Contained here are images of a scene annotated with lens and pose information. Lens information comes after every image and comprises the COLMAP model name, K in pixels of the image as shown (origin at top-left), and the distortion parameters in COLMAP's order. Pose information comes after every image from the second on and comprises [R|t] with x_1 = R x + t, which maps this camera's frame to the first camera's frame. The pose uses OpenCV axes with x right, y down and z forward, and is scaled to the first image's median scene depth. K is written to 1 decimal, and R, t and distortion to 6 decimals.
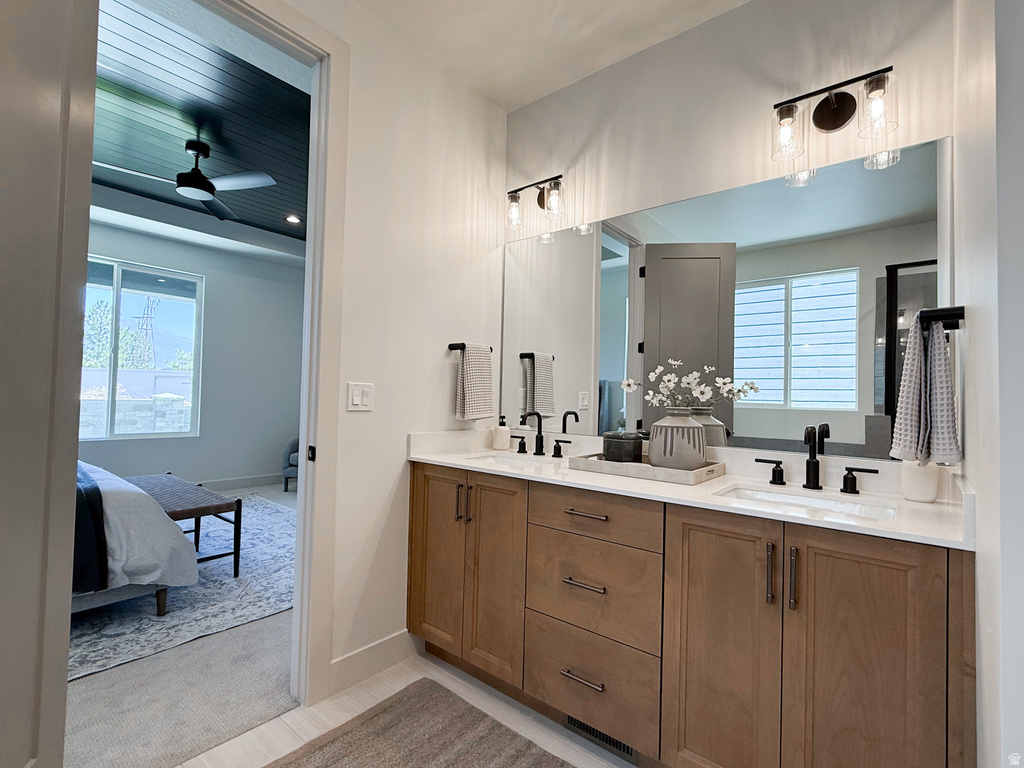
lens RADIAL K [[481.4, 0, 511.2], [0, 481.4, 386.9], [0, 0, 1]] dist [0.003016, -0.001805]
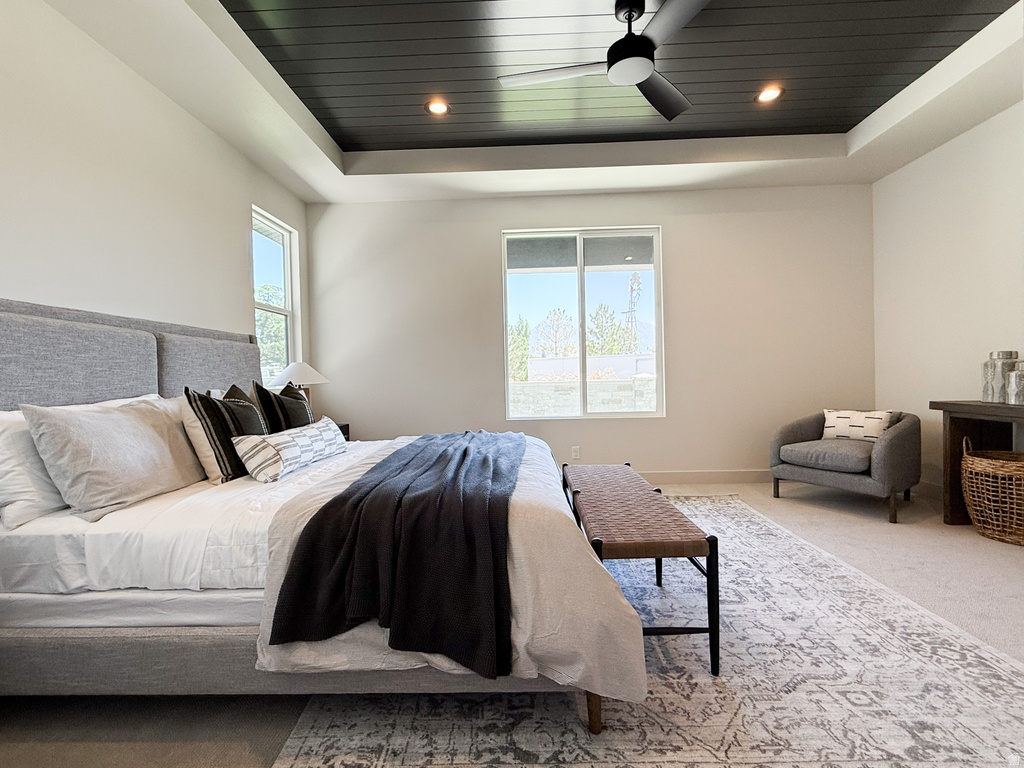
lens RADIAL K [[481.4, 0, 507.9], [0, 481.4, 386.8], [0, 0, 1]] dist [0.003016, -0.001805]
pose [[0.610791, -0.024698, -0.791407, -0.262858], [0.057958, 0.998227, 0.013579, 0.038768], [0.789668, -0.054163, 0.611139, 0.478977]]
